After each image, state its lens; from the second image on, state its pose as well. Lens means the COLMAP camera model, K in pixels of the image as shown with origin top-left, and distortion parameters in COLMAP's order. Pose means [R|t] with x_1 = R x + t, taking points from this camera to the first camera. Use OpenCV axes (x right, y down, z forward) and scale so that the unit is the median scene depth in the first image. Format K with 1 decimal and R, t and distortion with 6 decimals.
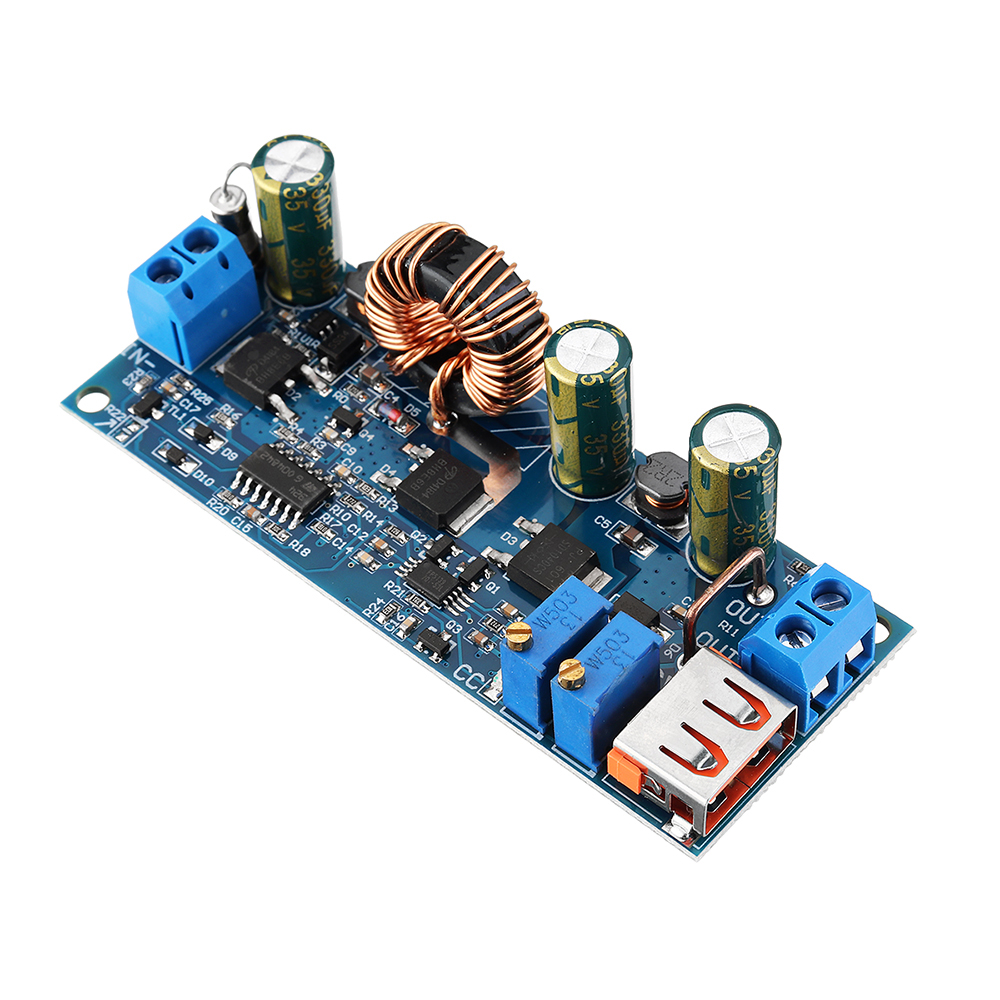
lens RADIAL K [[3020.7, 0, 564.8], [0, 3020.7, 500.2], [0, 0, 1]] dist [-0.023910, 0.904626]
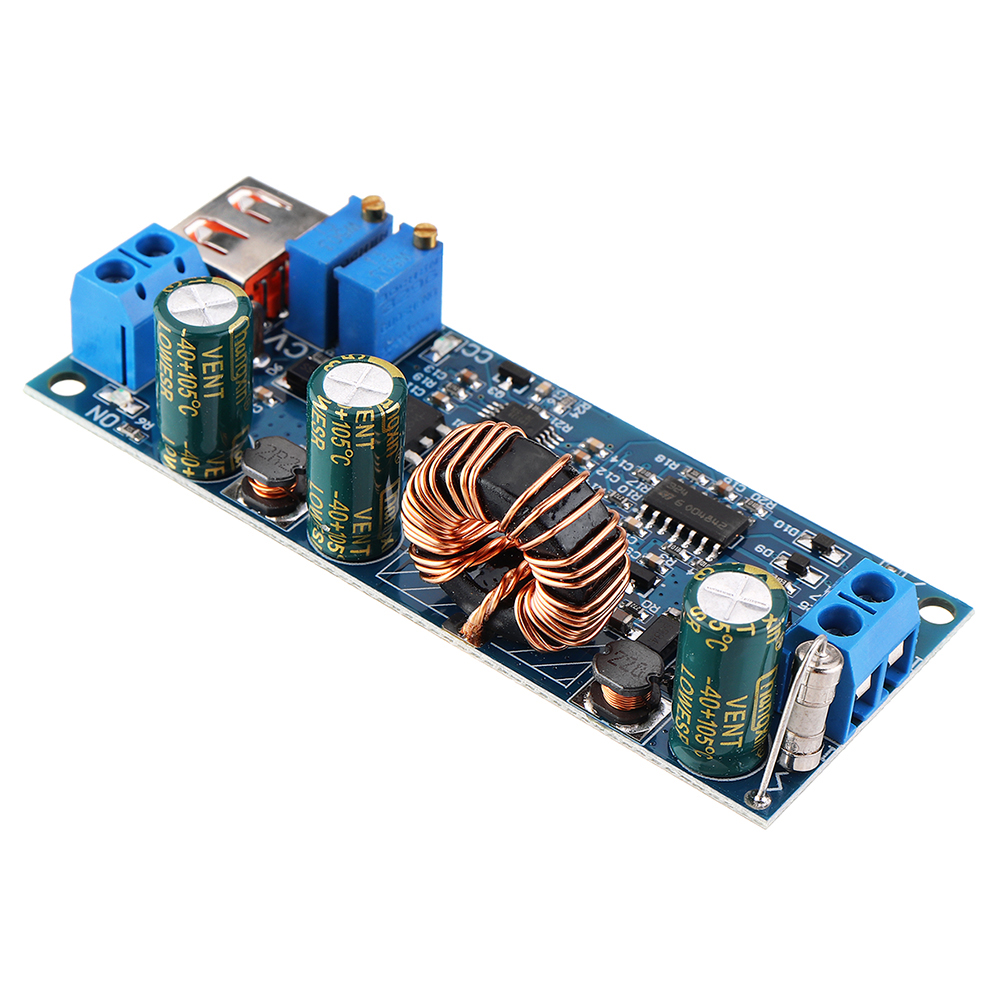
lens RADIAL K [[3020.7, 0, 564.8], [0, 3020.7, 500.2], [0, 0, 1]] dist [-0.023910, 0.904626]
pose [[-0.997303, 0.017934, -0.071169, 0.011299], [-0.072436, -0.084422, 0.993794, -0.912908], [0.011815, 0.996269, 0.085494, 0.923914]]
